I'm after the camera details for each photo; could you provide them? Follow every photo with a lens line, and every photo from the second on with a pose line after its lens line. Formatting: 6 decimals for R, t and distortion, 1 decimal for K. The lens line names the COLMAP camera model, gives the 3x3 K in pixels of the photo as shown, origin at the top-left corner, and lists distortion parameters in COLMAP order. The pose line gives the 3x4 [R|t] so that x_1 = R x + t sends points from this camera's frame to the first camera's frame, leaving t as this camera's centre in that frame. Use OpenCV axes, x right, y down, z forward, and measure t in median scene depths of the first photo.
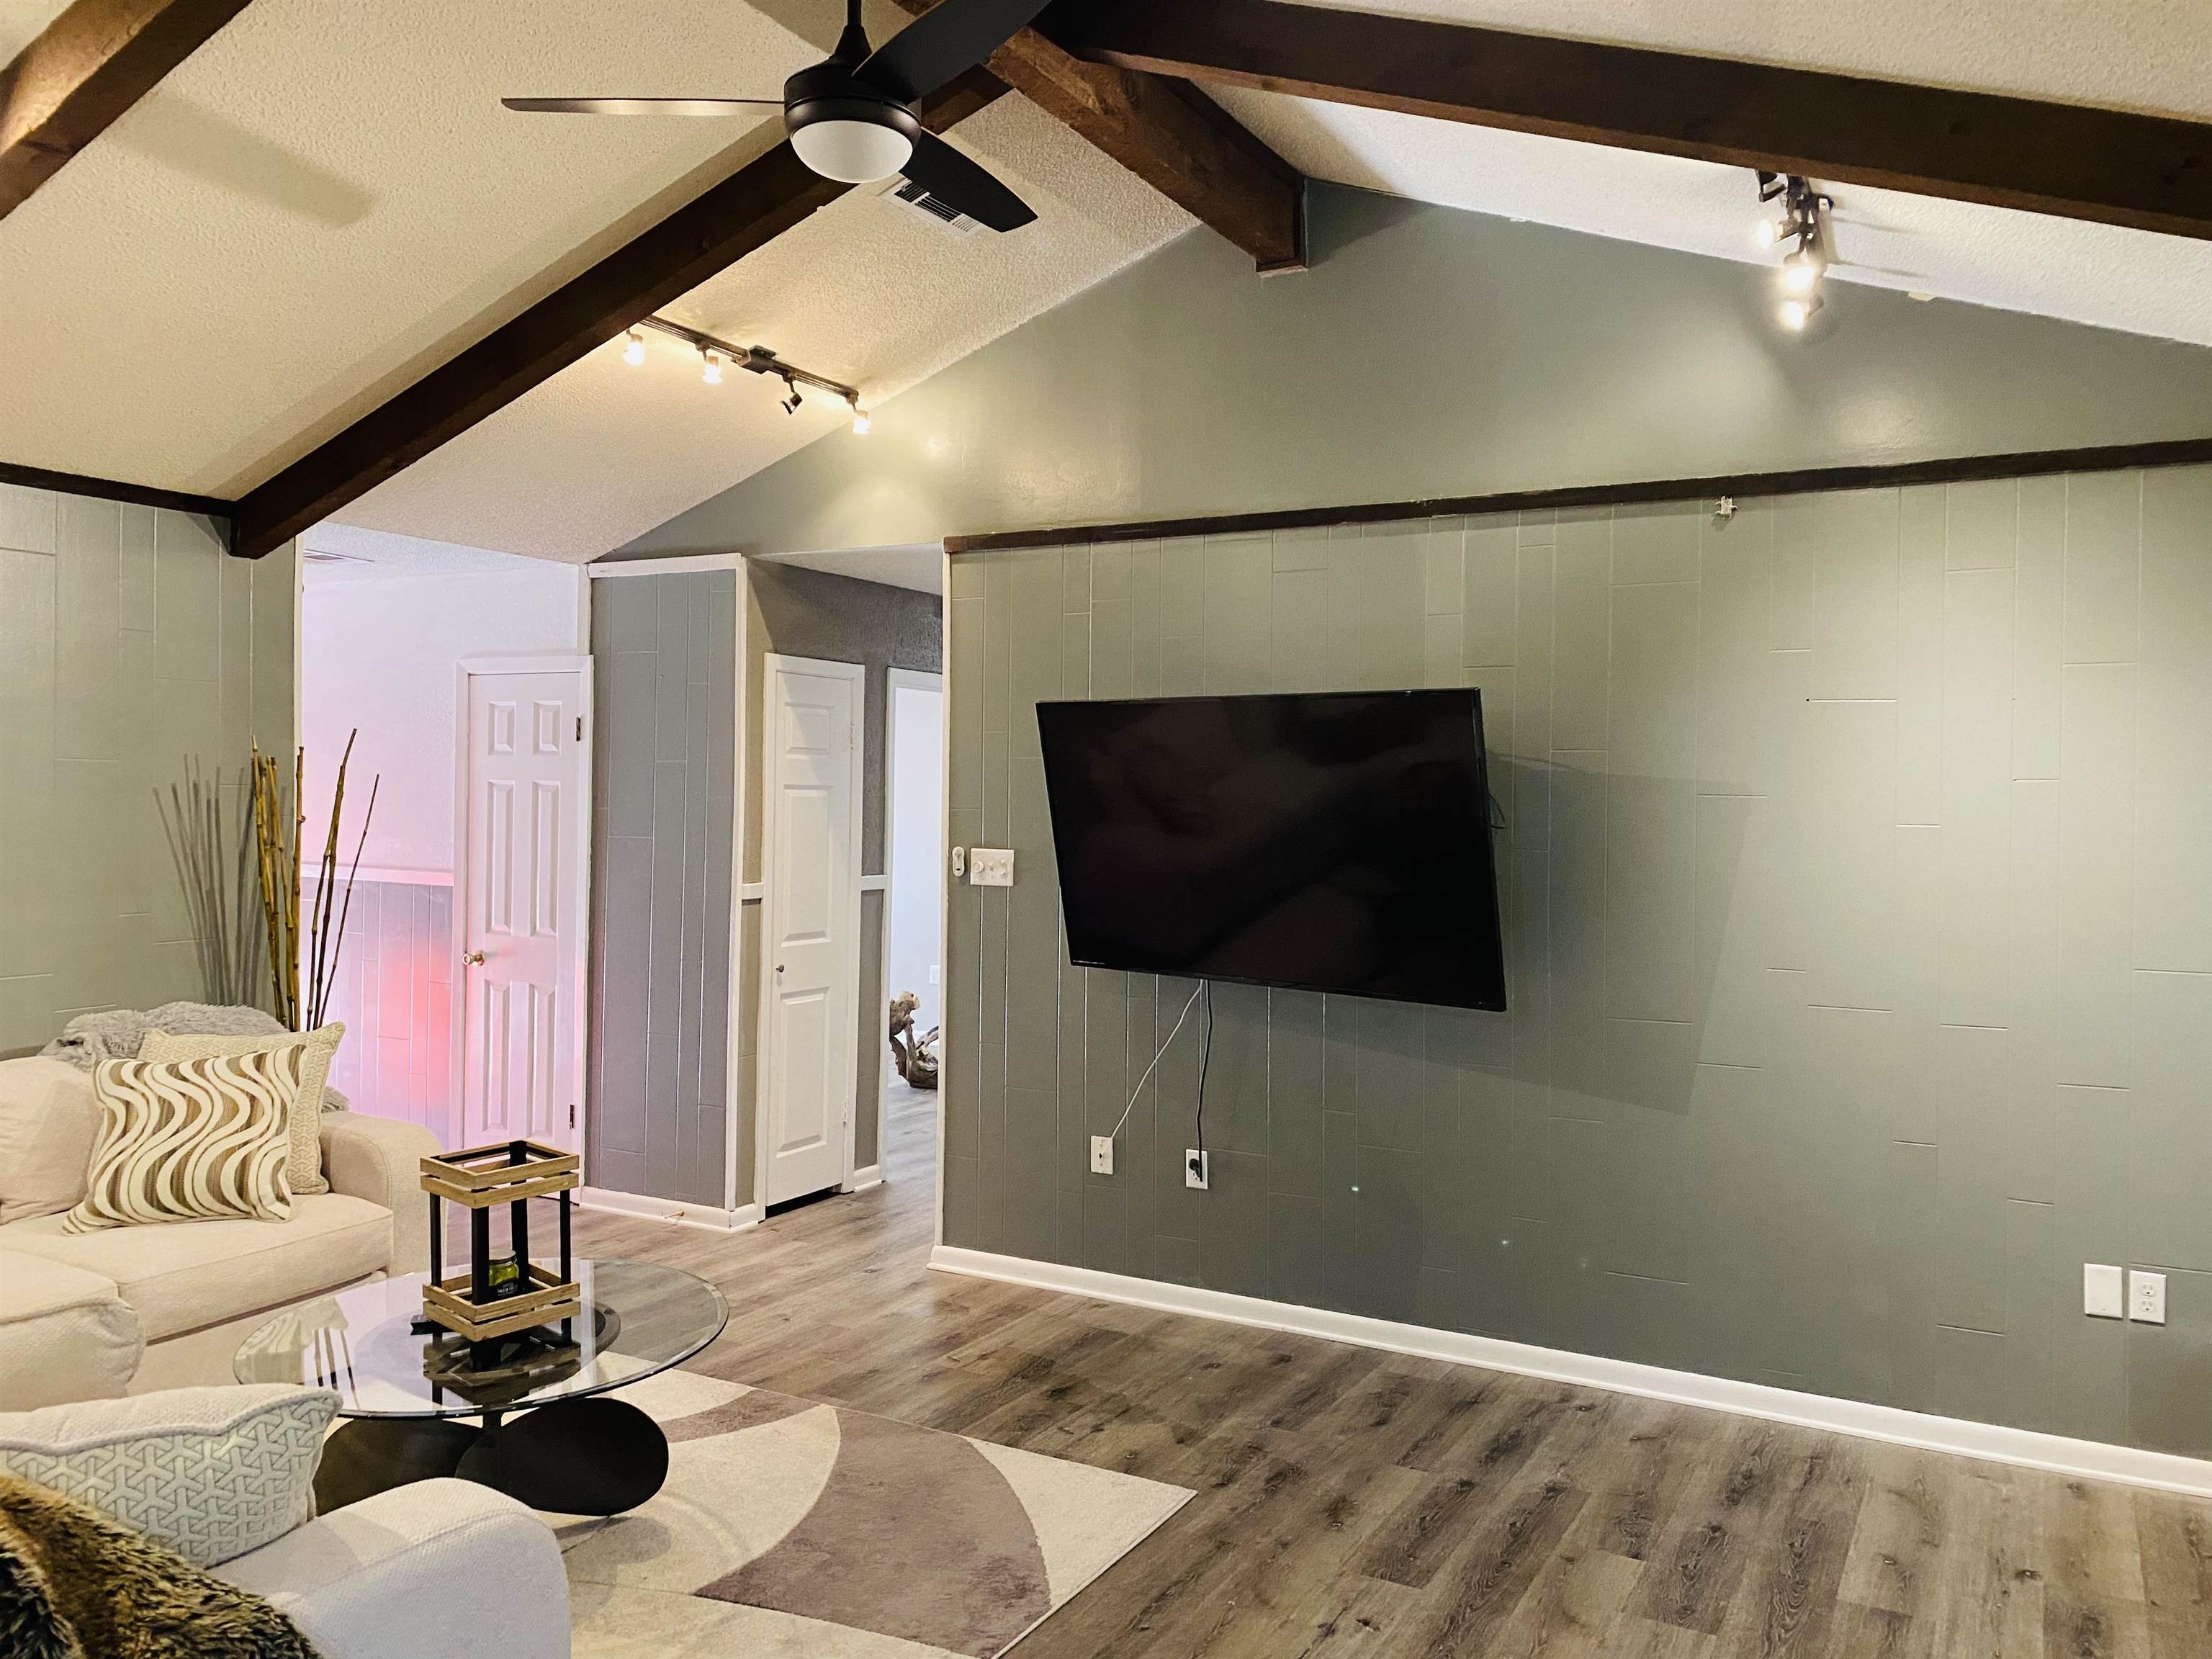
lens RADIAL K [[1689.2, 0, 1099.6], [0, 1689.2, 823.6], [0, 0, 1]] dist [0.024556, -0.021425]
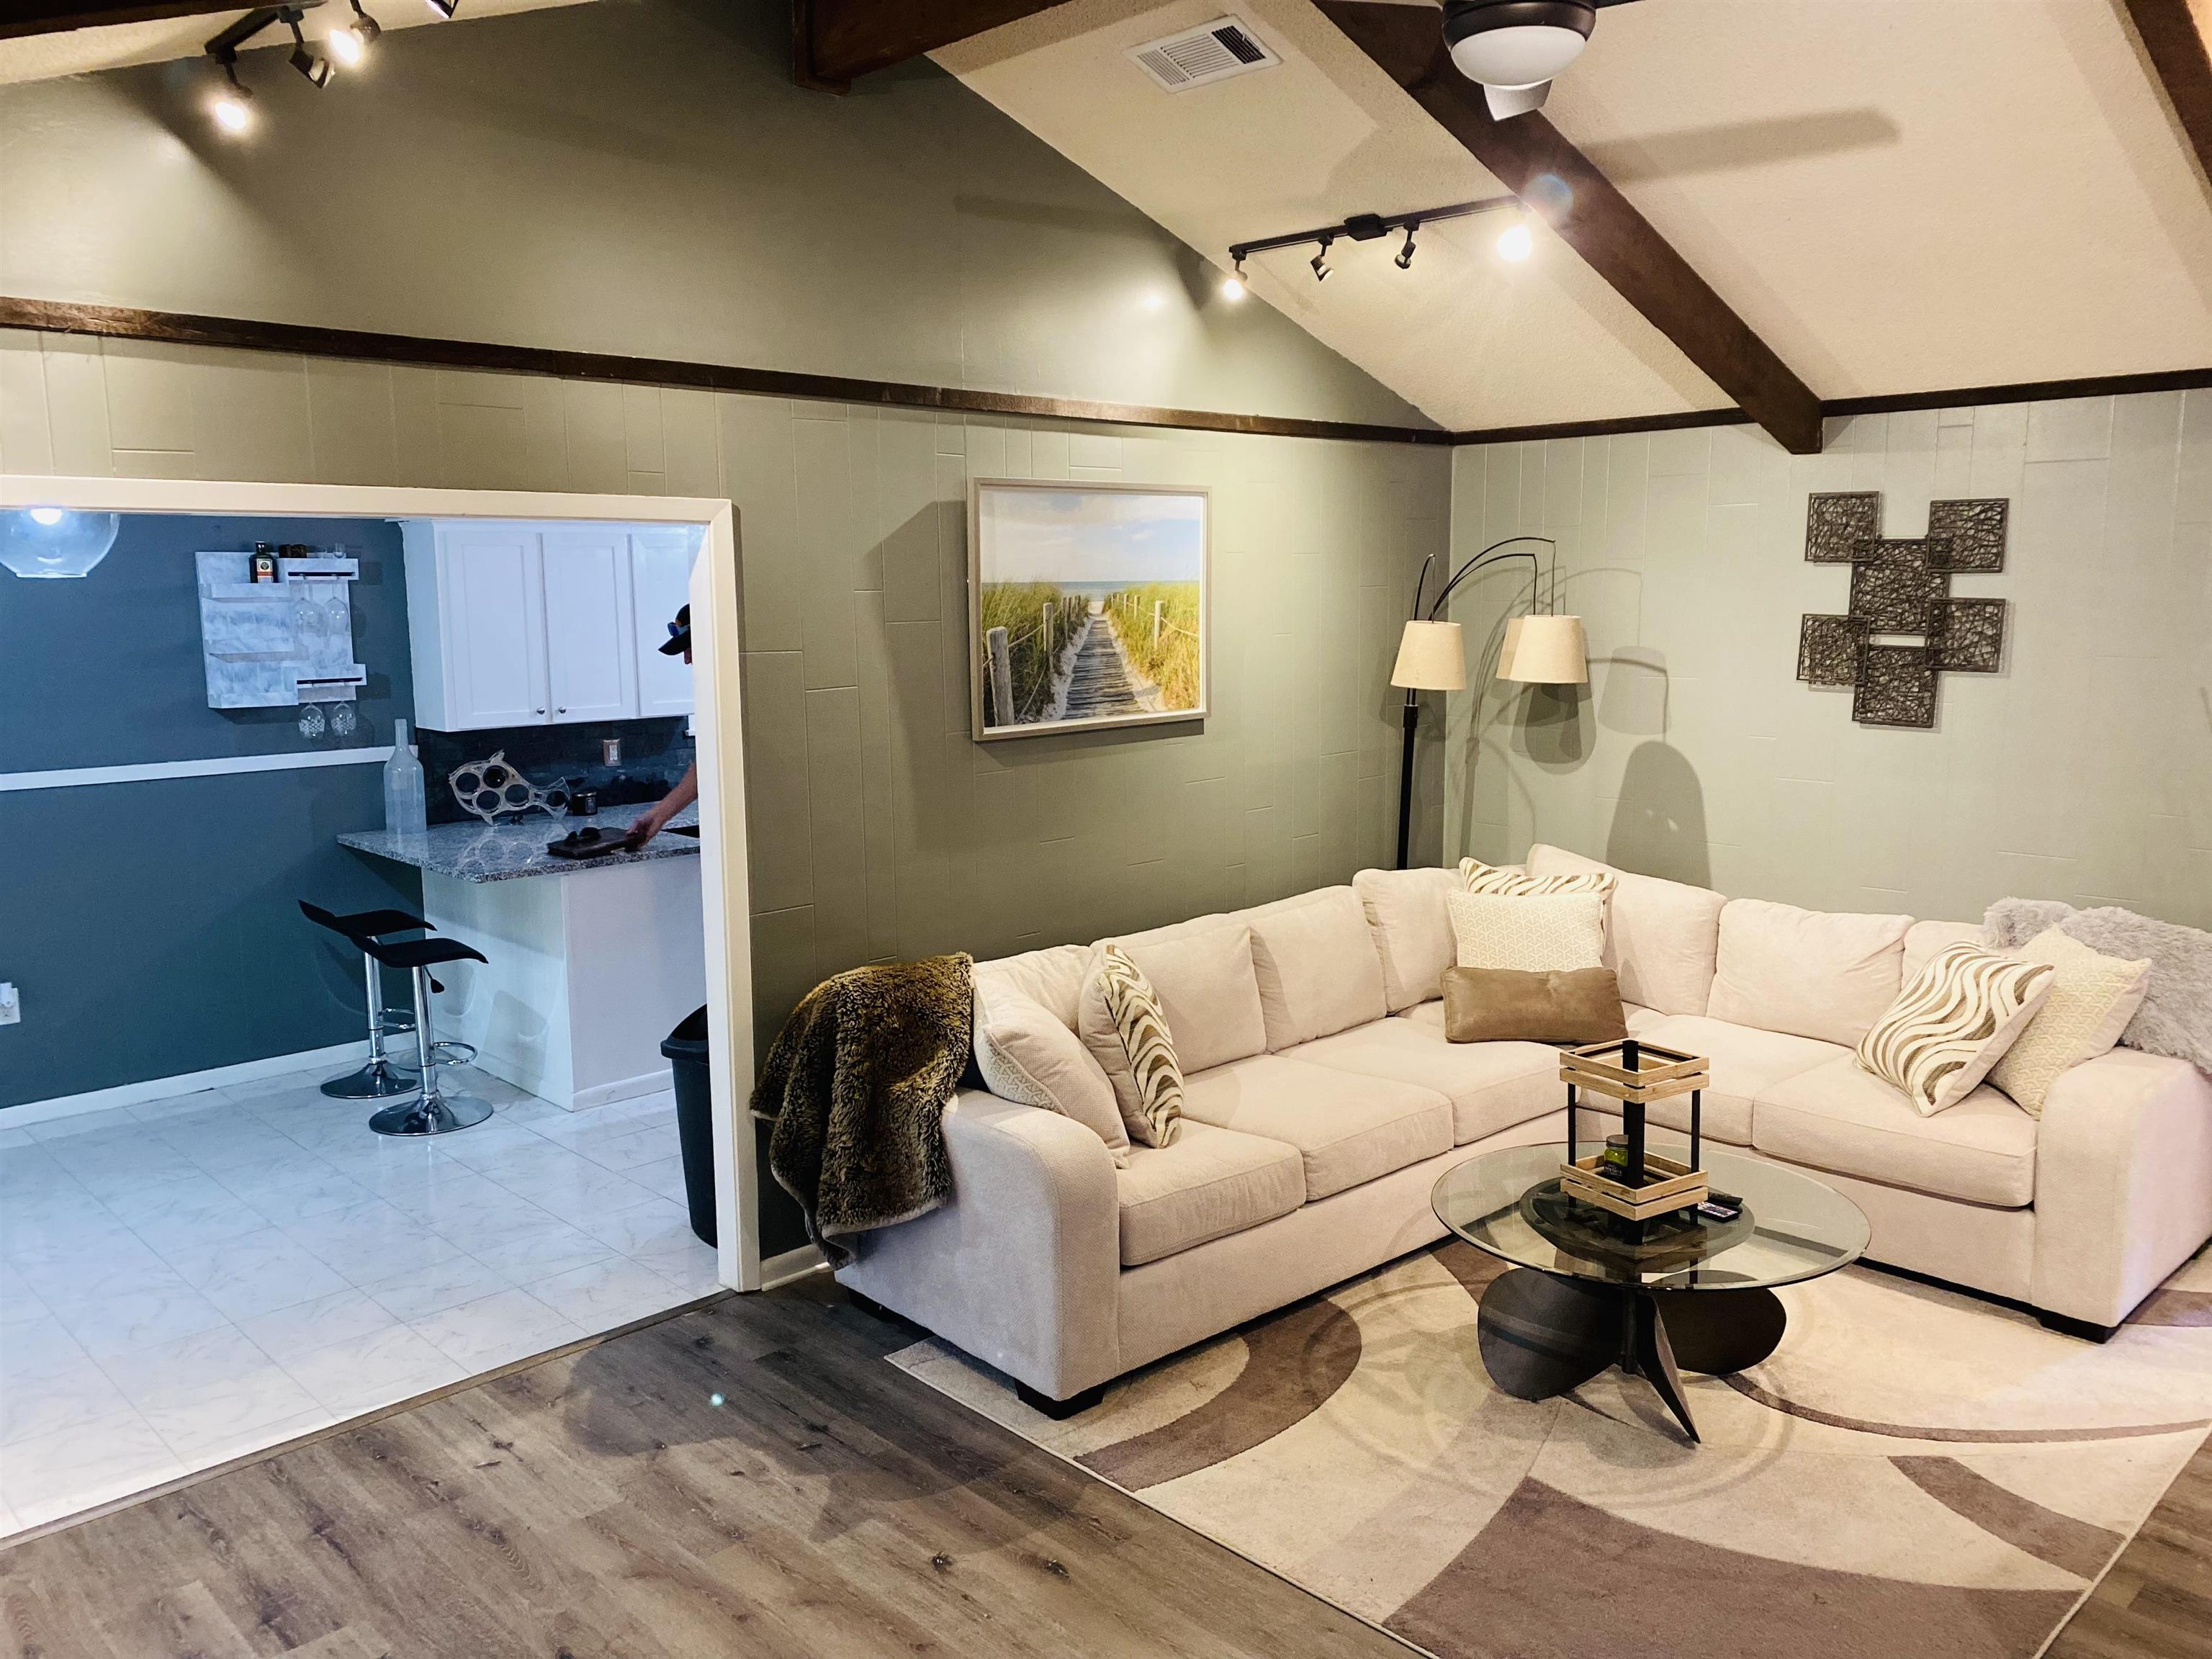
lens RADIAL K [[1689.2, 0, 1094.9], [0, 1689.2, 829.1], [0, 0, 1]] dist [0.024556, -0.021425]
pose [[-0.283876, 0.137919, -0.948890, 0.636156], [-0.008098, 0.989221, 0.146204, -0.090291], [0.958827, 0.049188, -0.279699, 0.795606]]
